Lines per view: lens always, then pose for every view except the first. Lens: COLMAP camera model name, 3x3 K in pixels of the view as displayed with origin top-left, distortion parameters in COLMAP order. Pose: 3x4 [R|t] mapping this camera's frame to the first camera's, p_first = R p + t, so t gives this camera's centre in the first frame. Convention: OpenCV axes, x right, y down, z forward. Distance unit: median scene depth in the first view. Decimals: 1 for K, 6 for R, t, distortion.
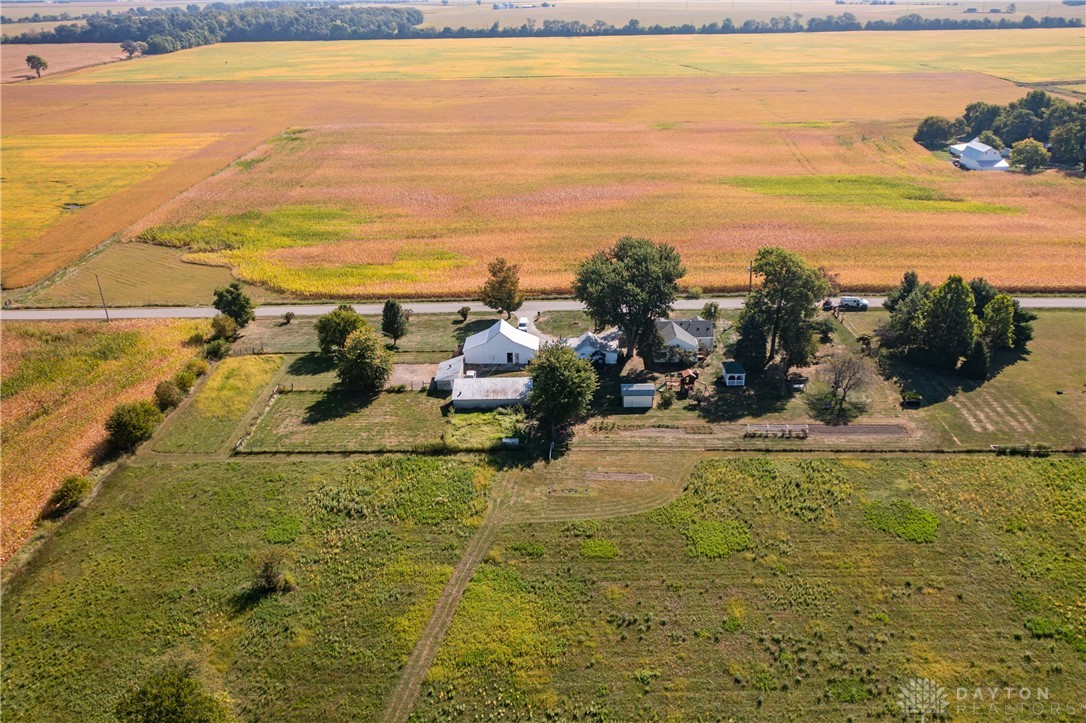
lens RADIAL K [[899.5, 0, 567.9], [0, 899.5, 357.9], [0, 0, 1]] dist [-0.003563, 0.007360]
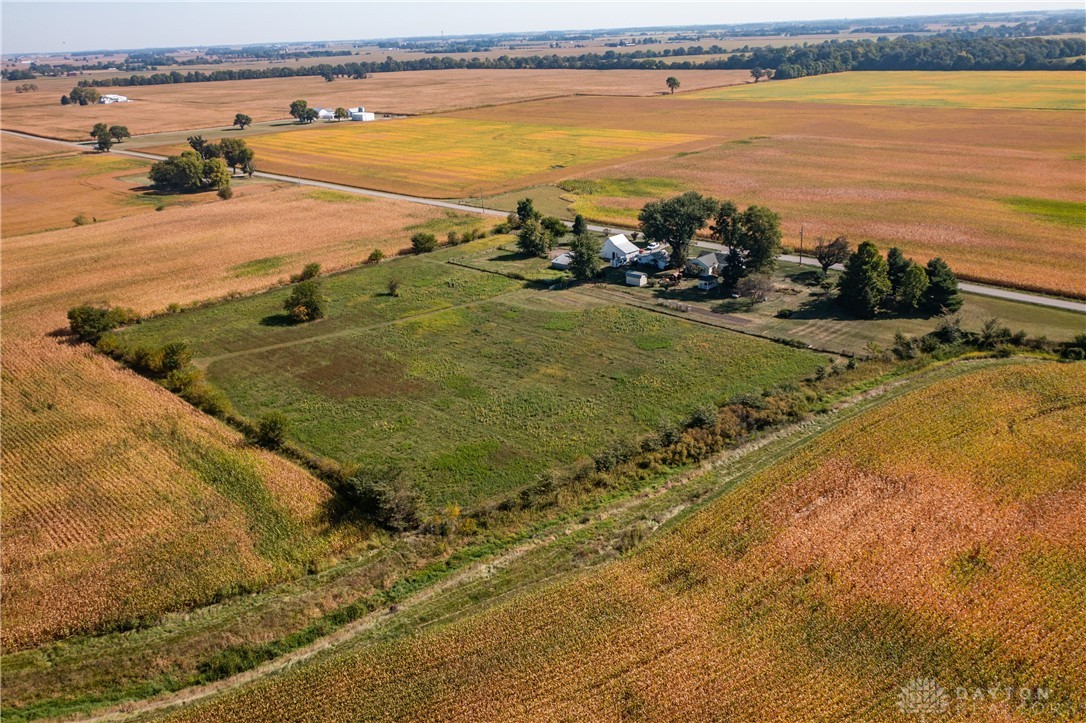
lens RADIAL K [[887.6, 0, 543.0], [0, 887.6, 361.5], [0, 0, 1]] dist [-0.005211, 0.006388]
pose [[0.716084, 0.231725, -0.658428, 0.796851], [-0.246104, 0.966528, 0.072503, 0.084583], [0.653190, 0.110124, 0.749143, -0.241091]]
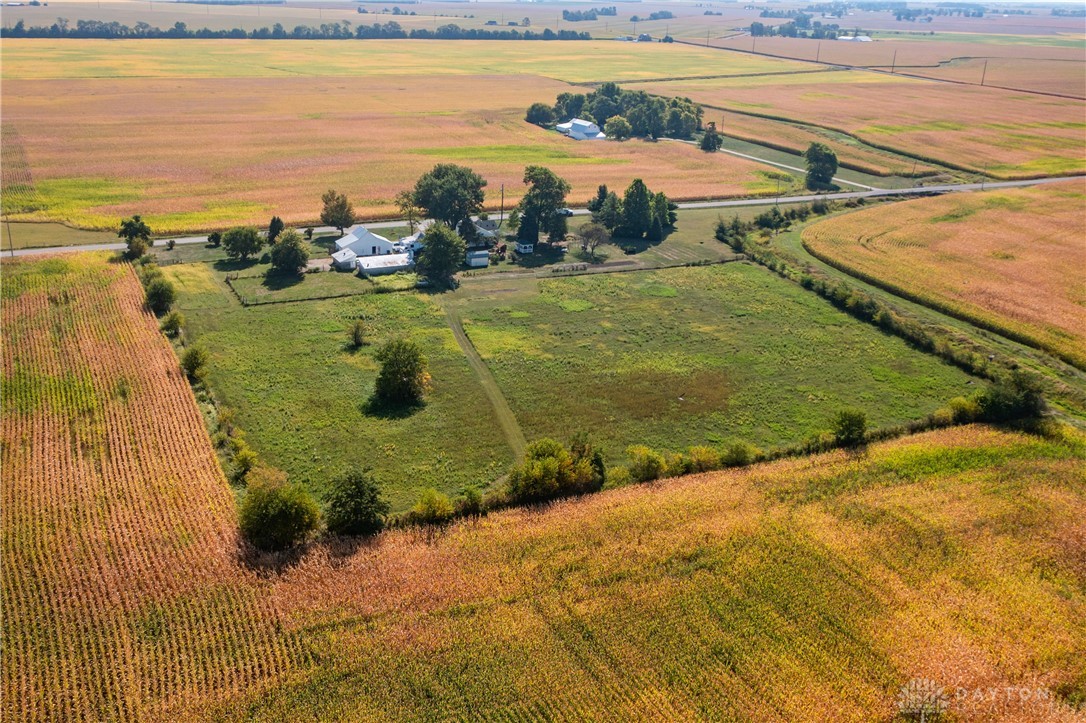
lens RADIAL K [[1001.7, 0, 498.6], [0, 1001.7, 362.4], [0, 0, 1]] dist [-0.001053, 0.002188]
pose [[0.908851, -0.109392, 0.402521, -0.446894], [0.124434, 0.992163, -0.011320, 0.180230], [-0.398128, 0.060375, 0.915341, -0.427507]]
